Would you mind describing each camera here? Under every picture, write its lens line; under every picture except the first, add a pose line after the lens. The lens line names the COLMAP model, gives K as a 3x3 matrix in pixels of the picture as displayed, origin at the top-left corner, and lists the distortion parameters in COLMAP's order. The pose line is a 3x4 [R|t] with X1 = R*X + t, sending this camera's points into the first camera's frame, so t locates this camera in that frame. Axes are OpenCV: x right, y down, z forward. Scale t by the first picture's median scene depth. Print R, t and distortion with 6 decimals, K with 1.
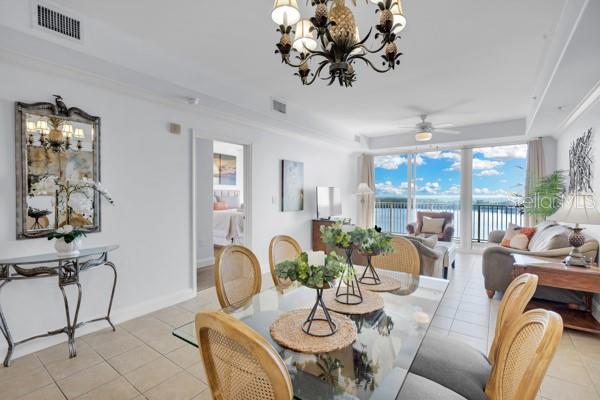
lens RADIAL K [[276.1, 0, 300.0], [0, 276.1, 200.0], [0, 0, 1]] dist [0.002016, 0.000496]
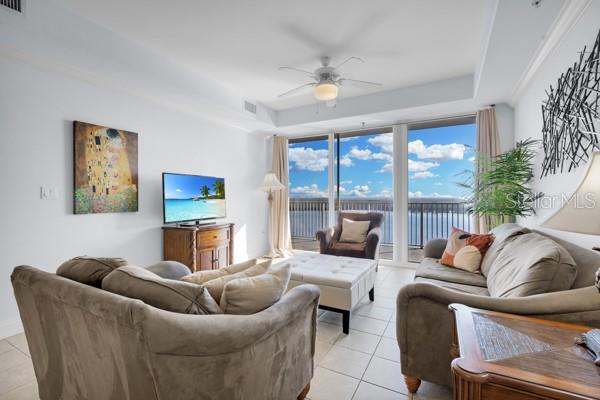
lens RADIAL K [[276.1, 0, 300.0], [0, 276.1, 200.0], [0, 0, 1]] dist [0.002016, 0.000496]
pose [[0.992035, -0.007851, 0.125717, 0.307345], [0.009003, 0.999923, -0.008594, 0.020628], [-0.125640, 0.009658, 0.992029, 0.385640]]
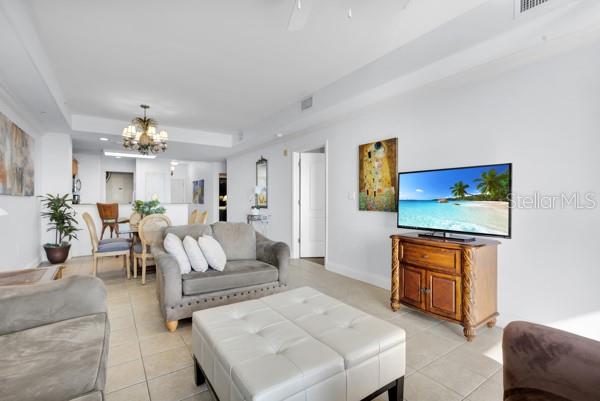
lens RADIAL K [[276.1, 0, 300.0], [0, 276.1, 200.5], [0, 0, 1]] dist [0.002016, 0.000496]
pose [[-0.318386, -0.000612, -0.947961, 0.731675], [-0.018823, 0.999807, 0.005676, 0.010876], [0.947774, 0.019650, -0.318336, 1.066165]]
